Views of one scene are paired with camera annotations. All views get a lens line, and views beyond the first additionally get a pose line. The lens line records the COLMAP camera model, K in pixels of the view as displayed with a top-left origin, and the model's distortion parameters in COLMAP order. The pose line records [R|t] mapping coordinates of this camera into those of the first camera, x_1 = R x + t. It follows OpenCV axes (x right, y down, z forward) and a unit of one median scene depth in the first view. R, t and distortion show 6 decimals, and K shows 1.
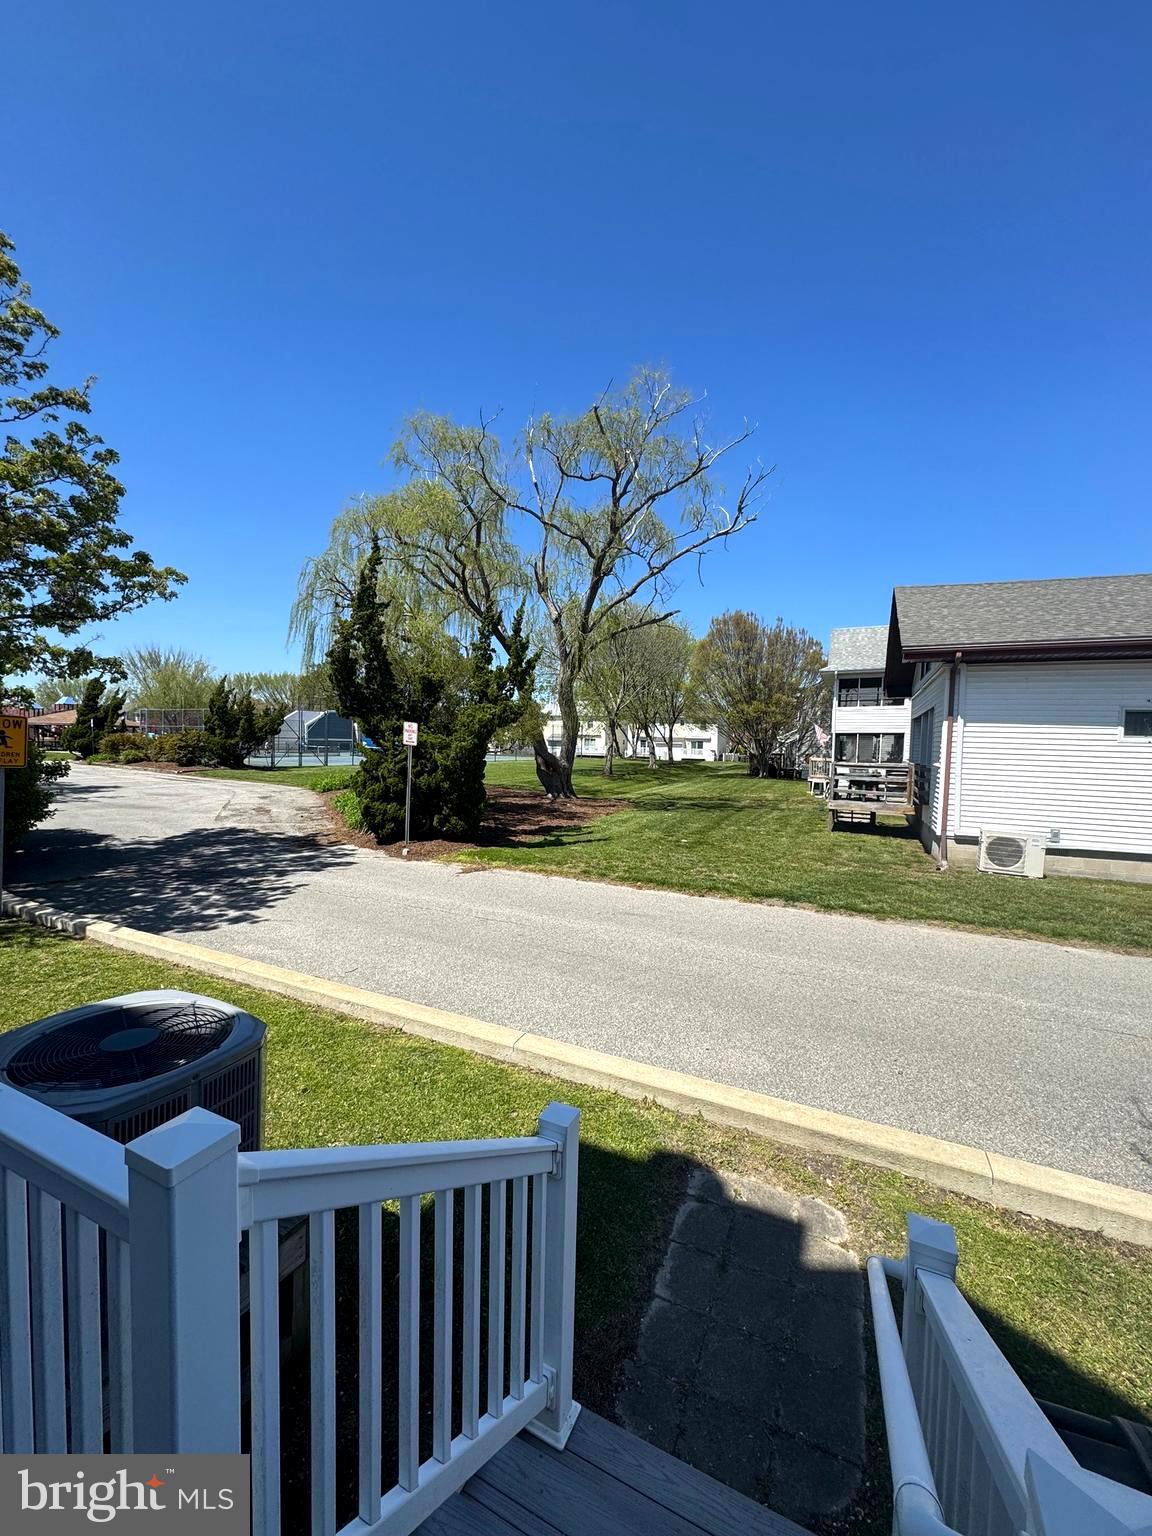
lens RADIAL K [[612.9, 0, 570.7], [0, 612.9, 770.4], [0, 0, 1]] dist [-0.003531, 0.000537]
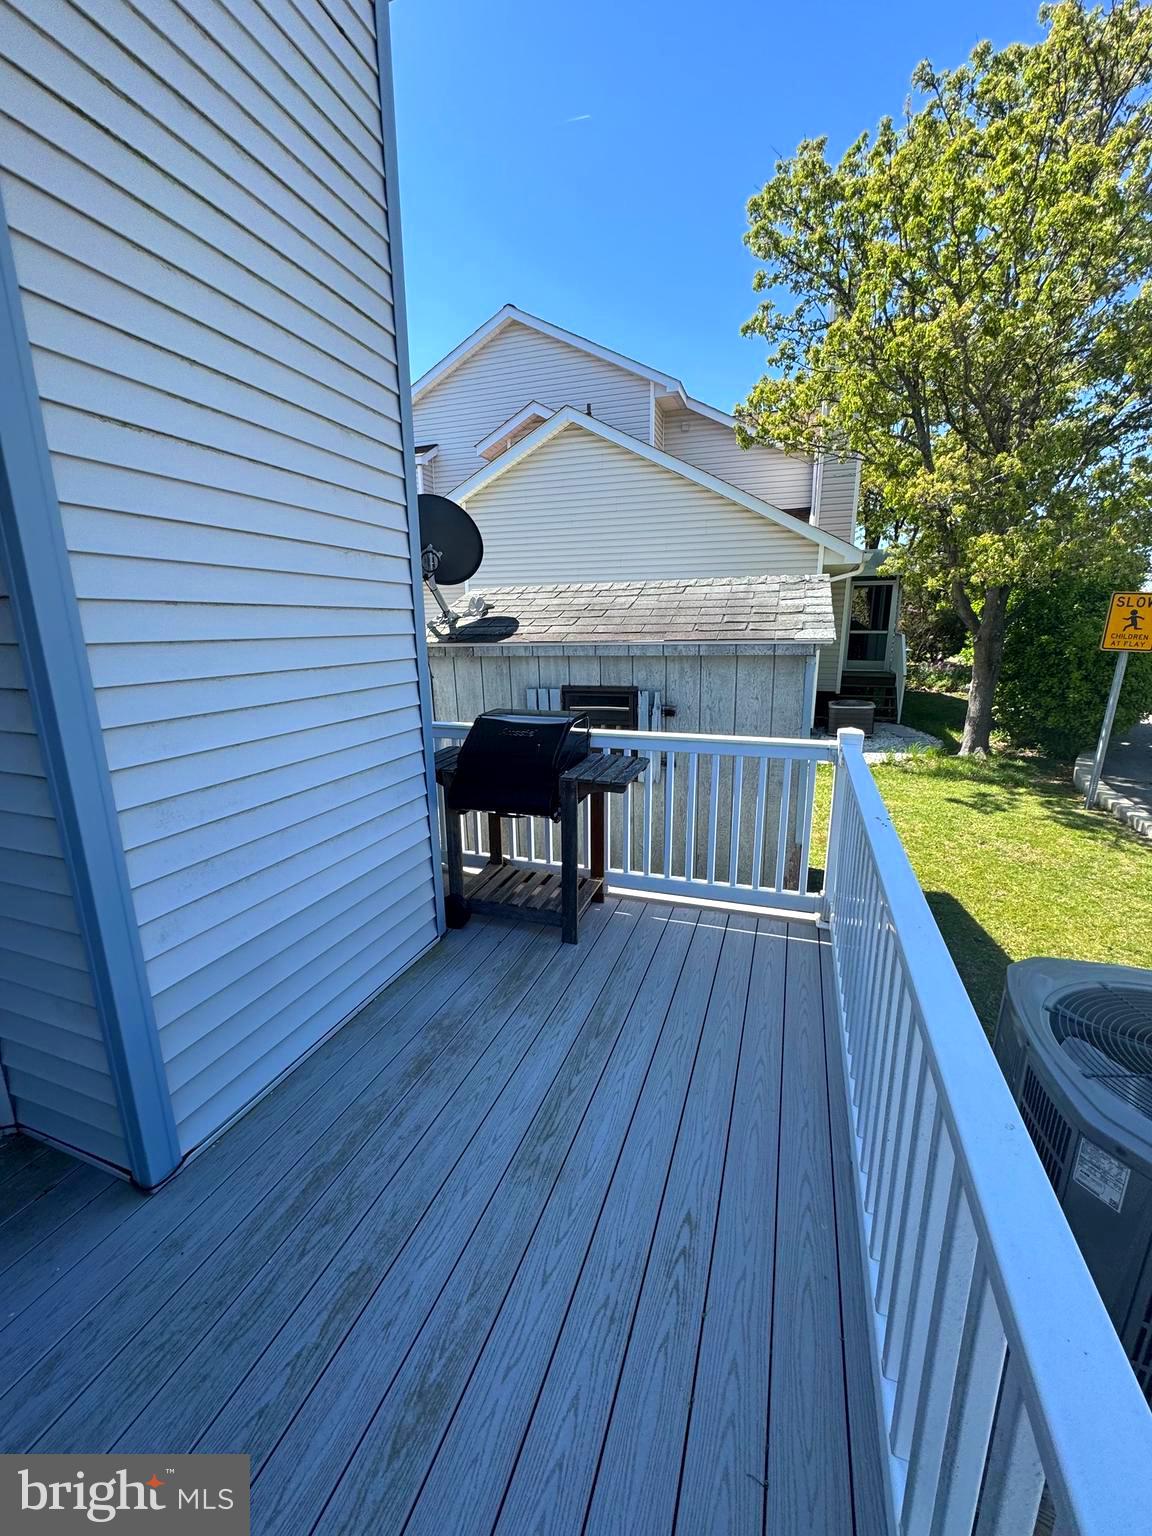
lens RADIAL K [[612.9, 0, 581.2], [0, 612.9, 767.0], [0, 0, 1]] dist [-0.003531, 0.000537]
pose [[0.100751, 0.203413, -0.973896, -0.042461], [-0.035952, 0.978981, 0.200756, 0.005813], [0.994262, 0.014787, 0.105946, 0.046659]]
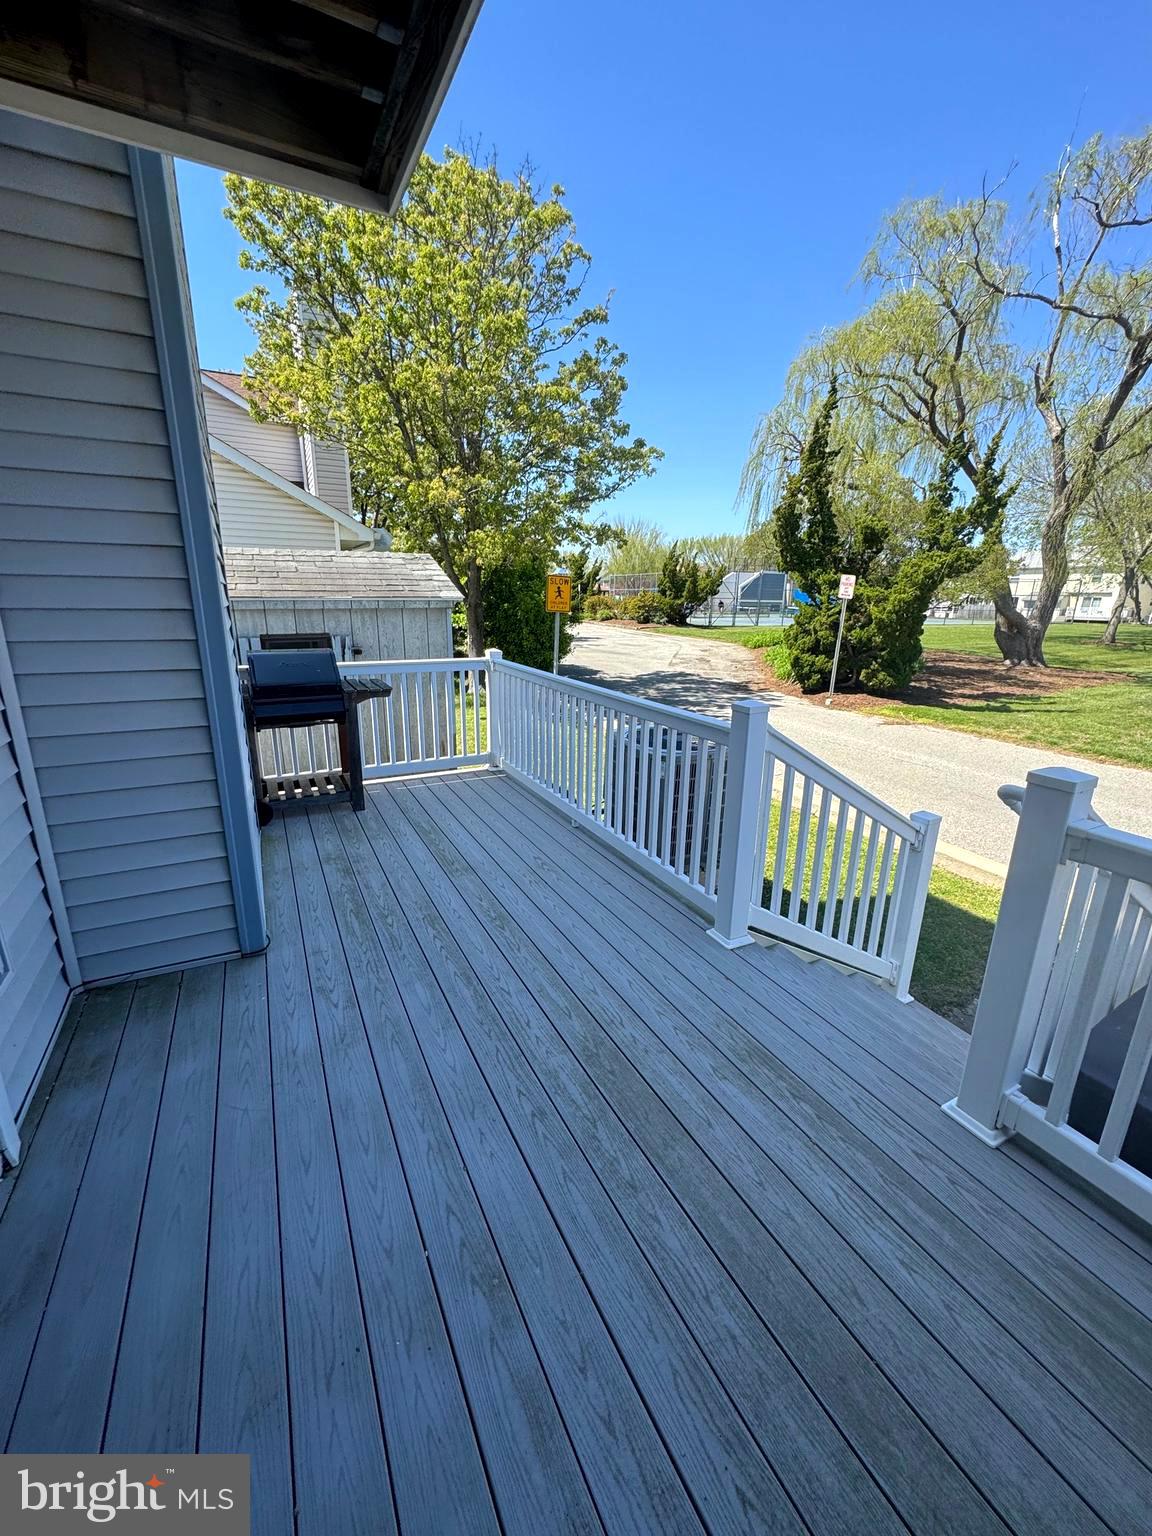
lens RADIAL K [[612.9, 0, 571.5], [0, 612.9, 771.8], [0, 0, 1]] dist [-0.003531, 0.000537]
pose [[0.789833, 0.155774, -0.593210, 0.027679], [-0.023522, 0.974190, 0.224499, 0.021227], [0.612870, -0.163363, 0.773112, -0.115195]]
